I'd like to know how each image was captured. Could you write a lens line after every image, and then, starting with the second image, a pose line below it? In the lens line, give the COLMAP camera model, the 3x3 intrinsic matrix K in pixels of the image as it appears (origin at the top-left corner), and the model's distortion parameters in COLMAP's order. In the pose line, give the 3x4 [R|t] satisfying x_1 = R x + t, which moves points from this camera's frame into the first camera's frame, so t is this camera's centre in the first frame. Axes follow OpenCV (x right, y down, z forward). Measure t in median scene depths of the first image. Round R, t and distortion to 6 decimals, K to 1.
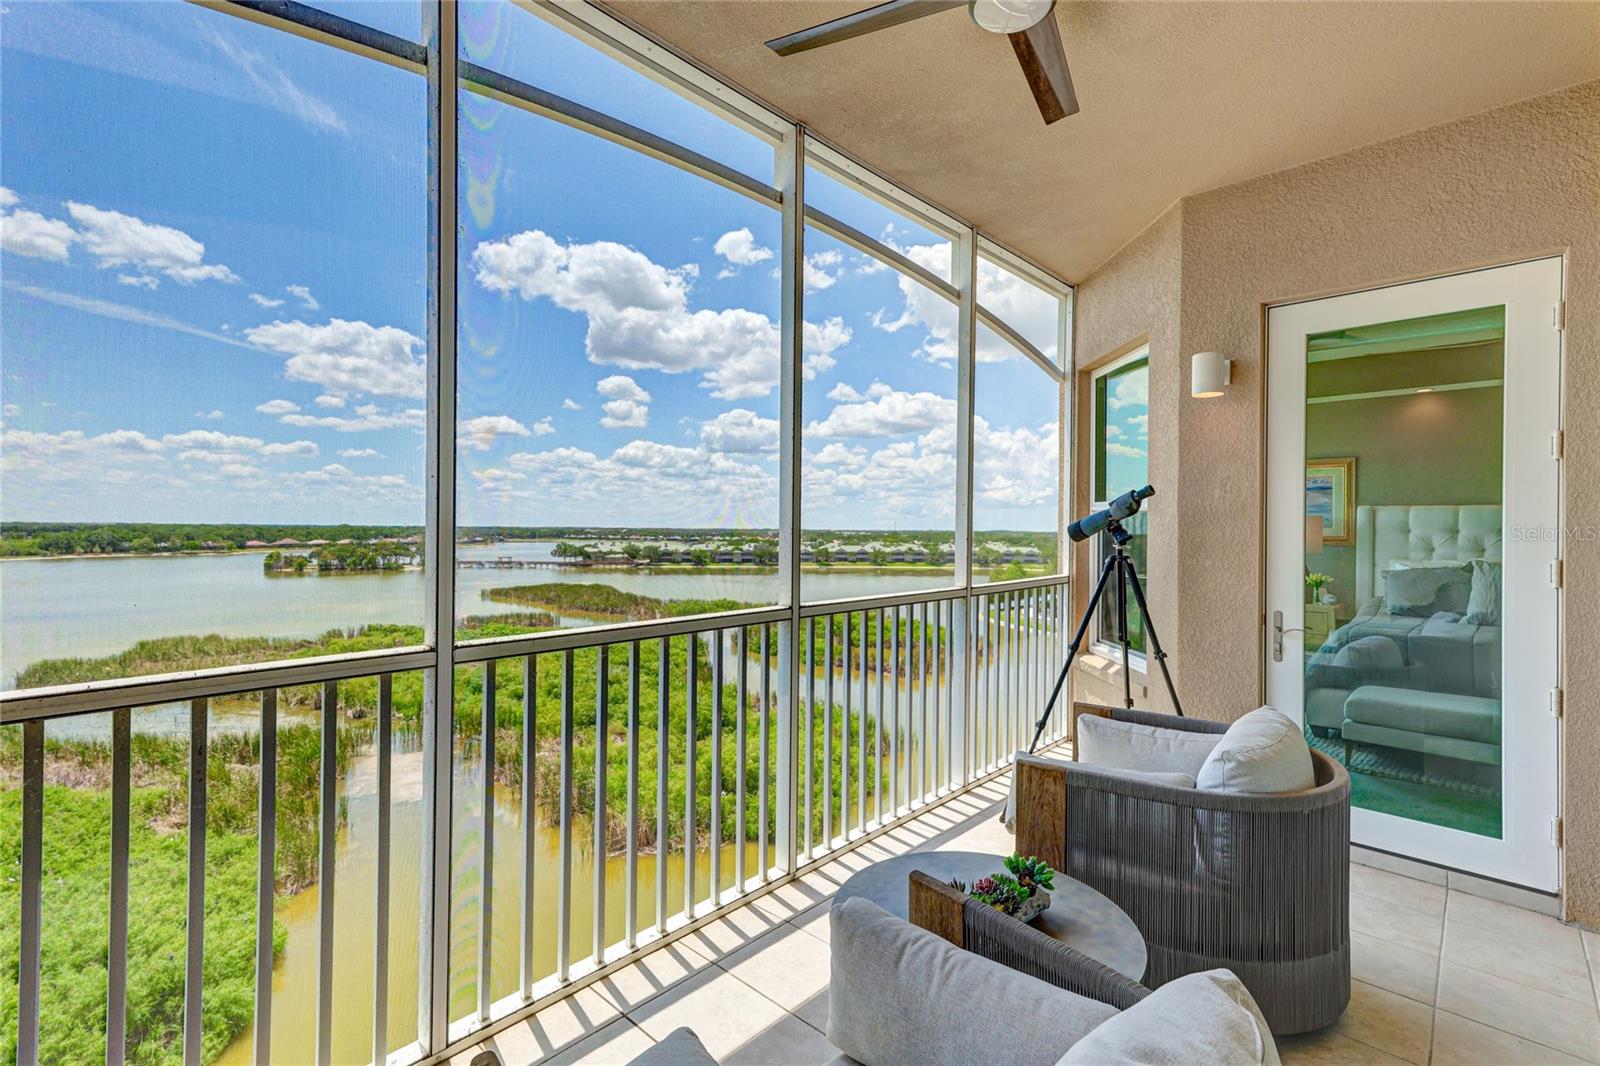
lens RADIAL K [[736.6, 0, 801.6], [0, 736.6, 527.8], [0, 0, 1]] dist [0.003187, 0.000499]
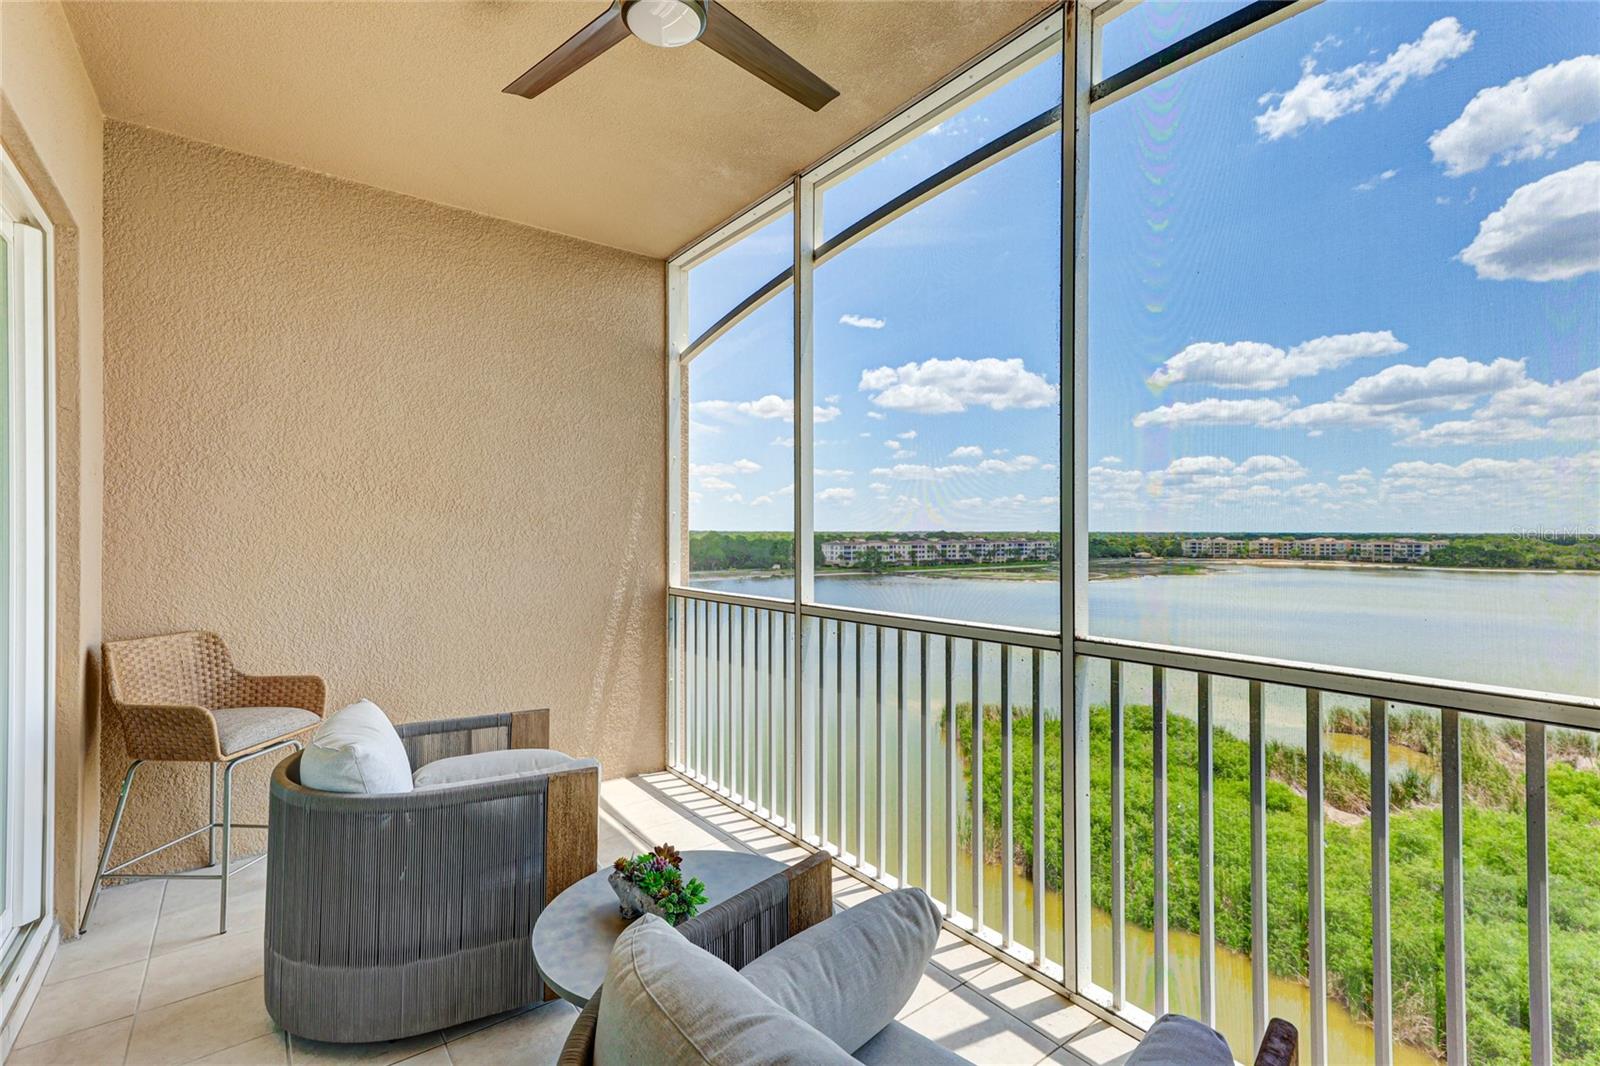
lens RADIAL K [[736.6, 0, 801.5], [0, 736.6, 531.2], [0, 0, 1]] dist [0.003187, 0.000499]
pose [[-0.188212, -0.015975, -0.981998, 1.110906], [-0.002606, 0.999872, -0.015767, 0.017334], [0.982125, -0.000408, -0.188230, 1.230205]]
